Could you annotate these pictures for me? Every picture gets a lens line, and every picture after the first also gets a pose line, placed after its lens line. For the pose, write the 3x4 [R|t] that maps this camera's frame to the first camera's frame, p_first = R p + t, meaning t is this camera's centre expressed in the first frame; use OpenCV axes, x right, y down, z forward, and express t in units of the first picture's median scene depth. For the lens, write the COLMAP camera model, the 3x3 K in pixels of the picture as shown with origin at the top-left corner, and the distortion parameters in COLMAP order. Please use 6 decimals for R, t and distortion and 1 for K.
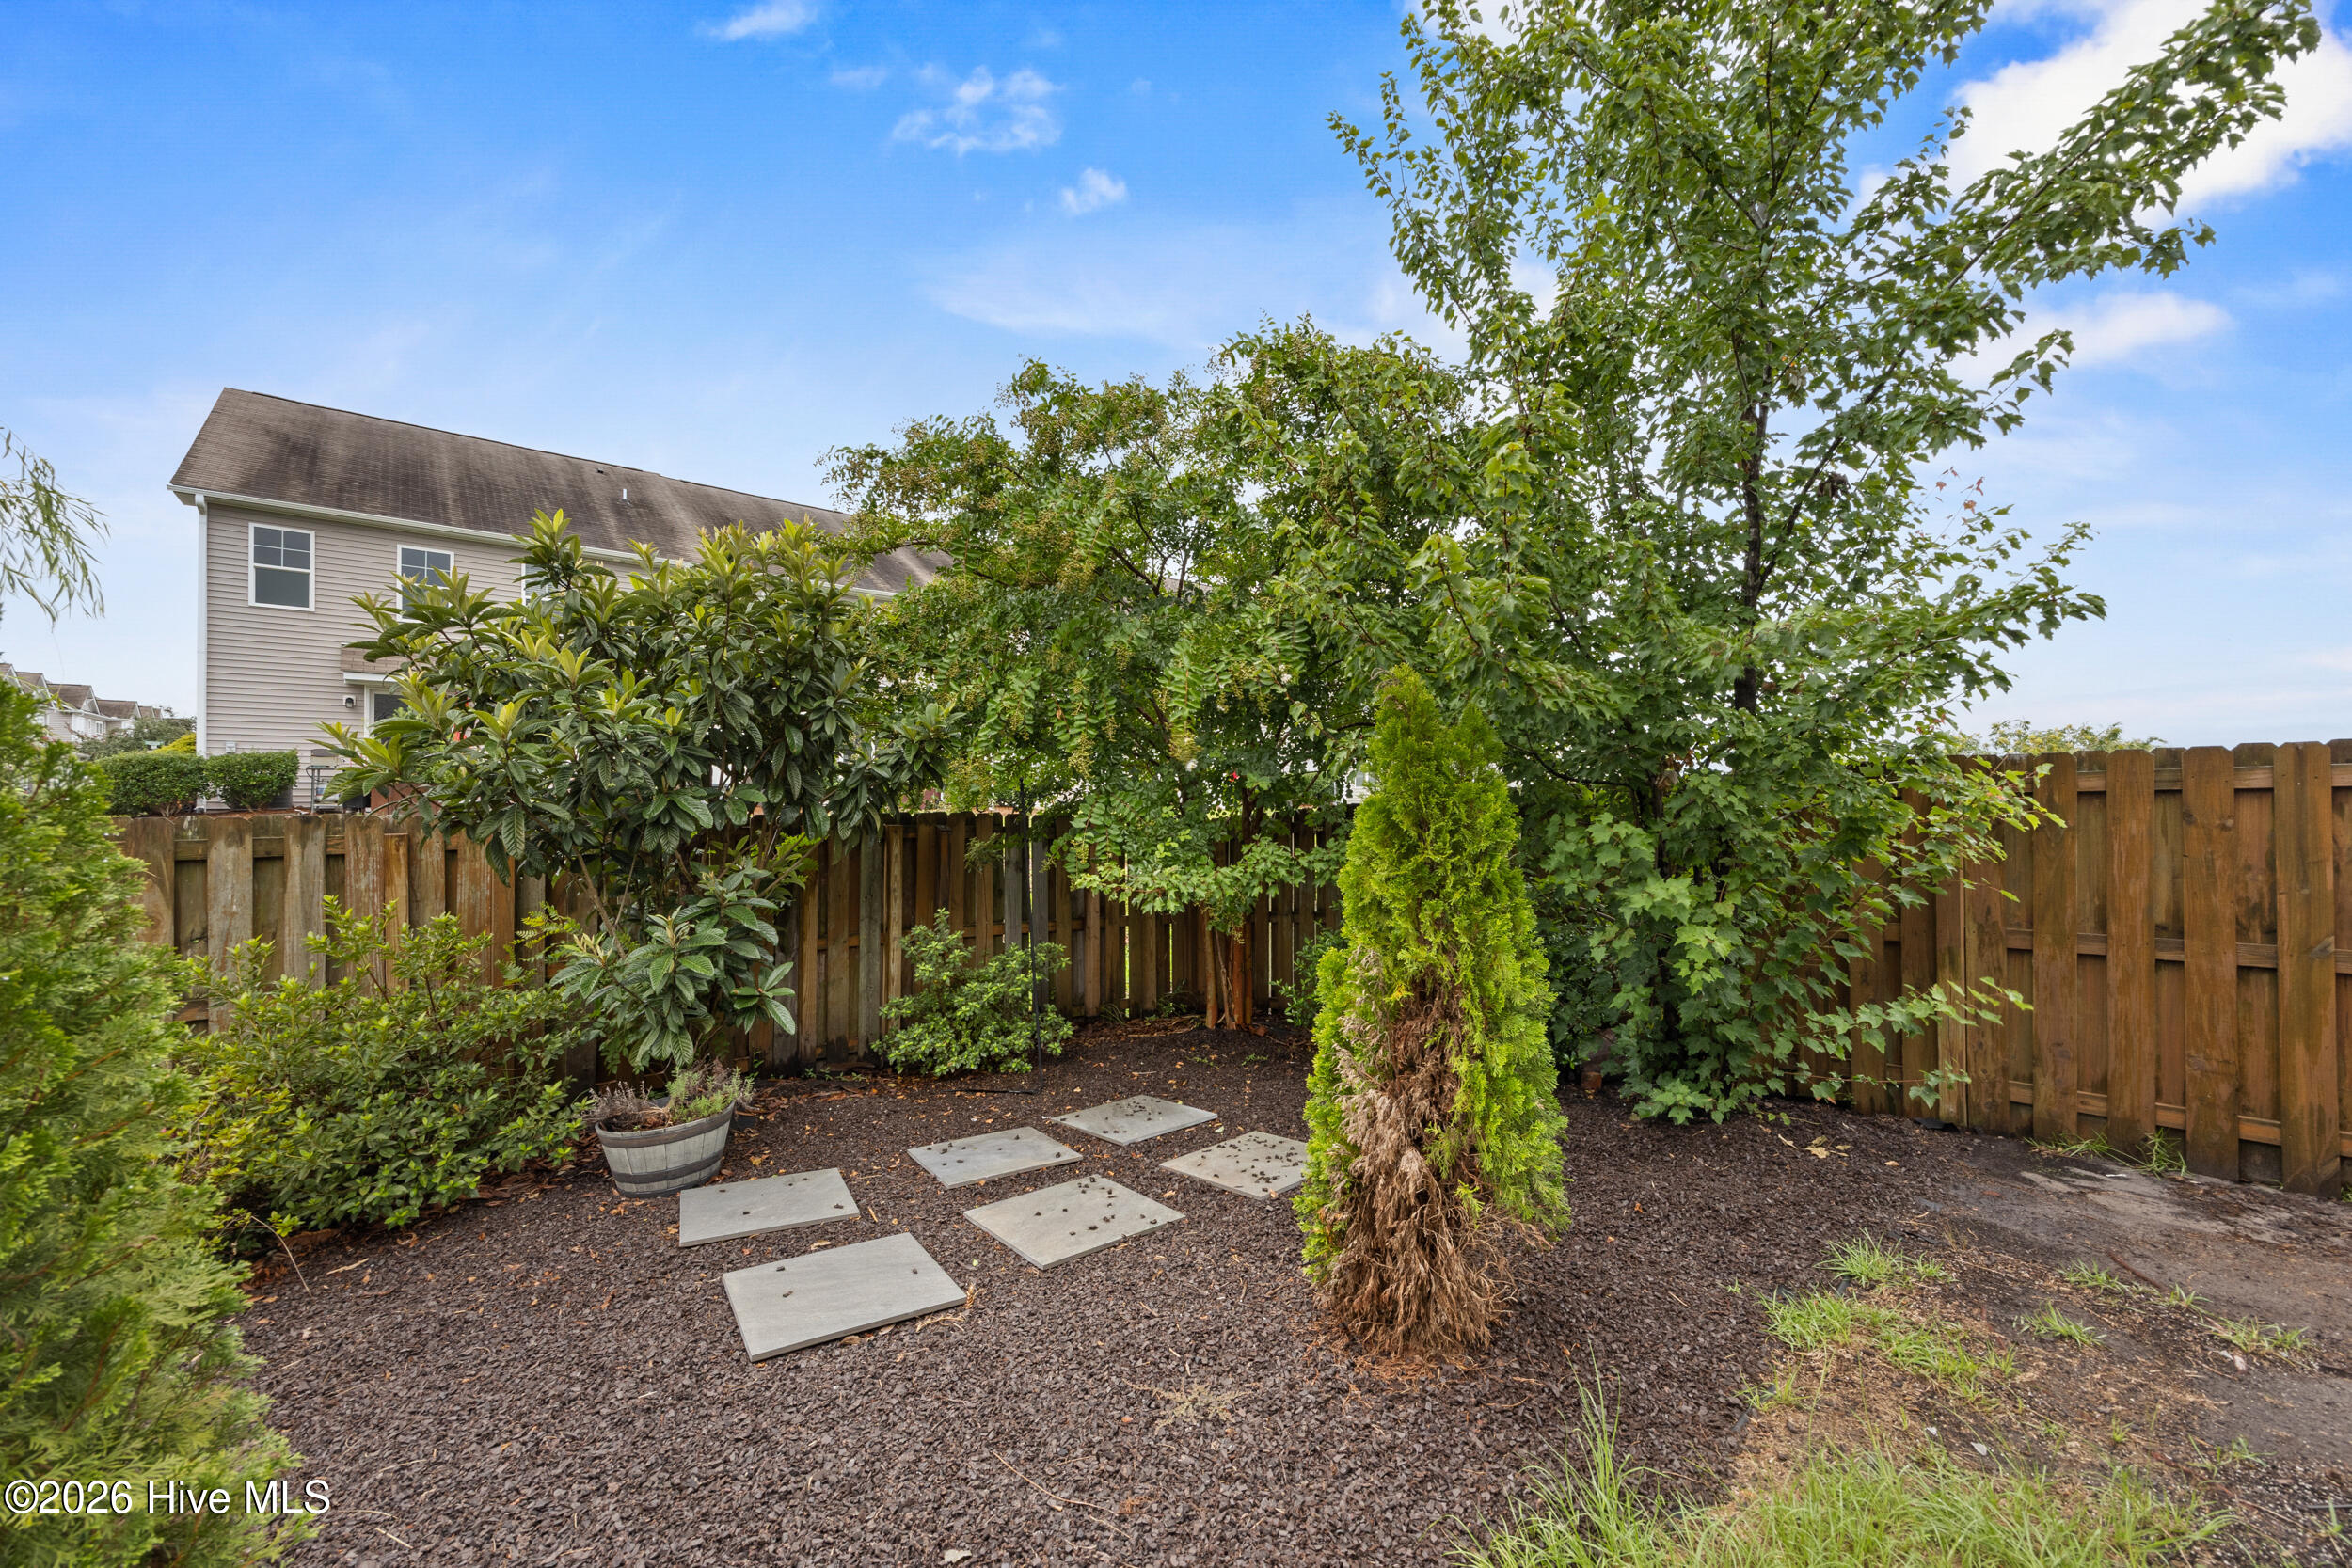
lens RADIAL K [[896.6, 0, 1184.6], [0, 896.6, 785.8], [0, 0, 1]] dist [0.003921, 0.000269]
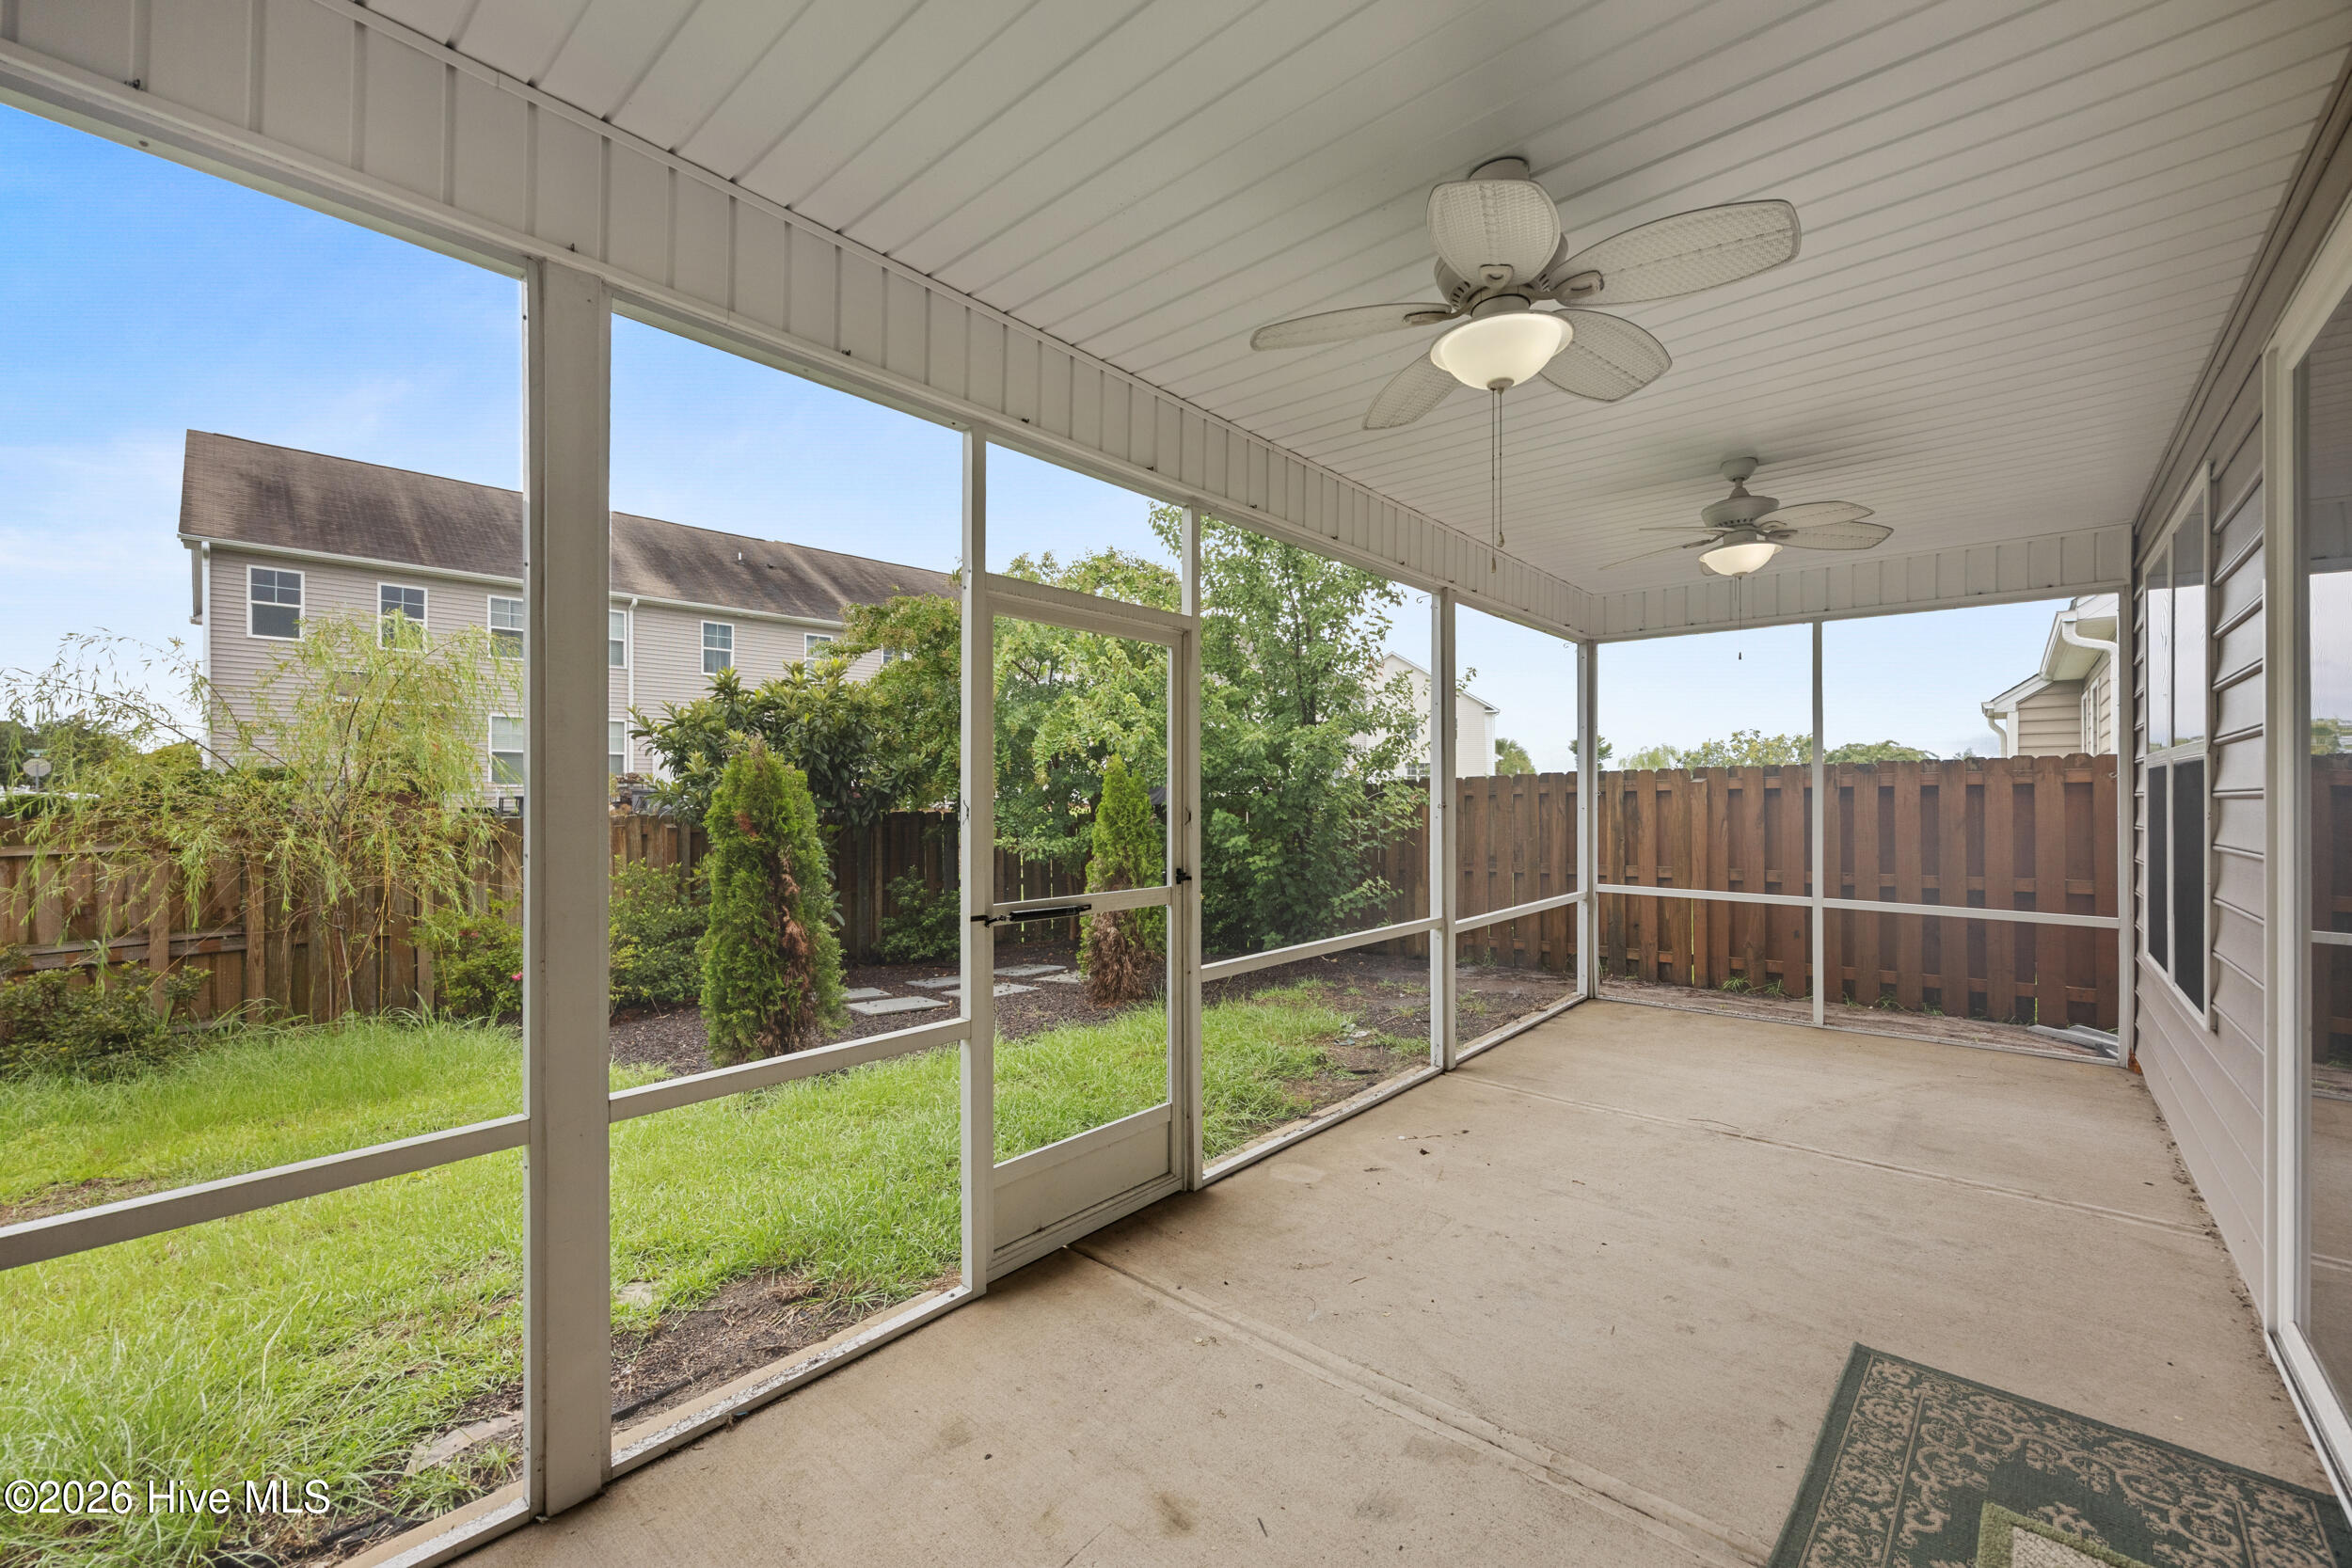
lens RADIAL K [[896.6, 0, 1184.6], [0, 896.6, 785.8], [0, 0, 1]] dist [0.003921, 0.000269]
pose [[0.995025, -0.008032, 0.099299, 0.086058], [0.007726, 0.999964, 0.003471, -0.022207], [-0.099323, -0.002686, 0.995052, -0.799776]]
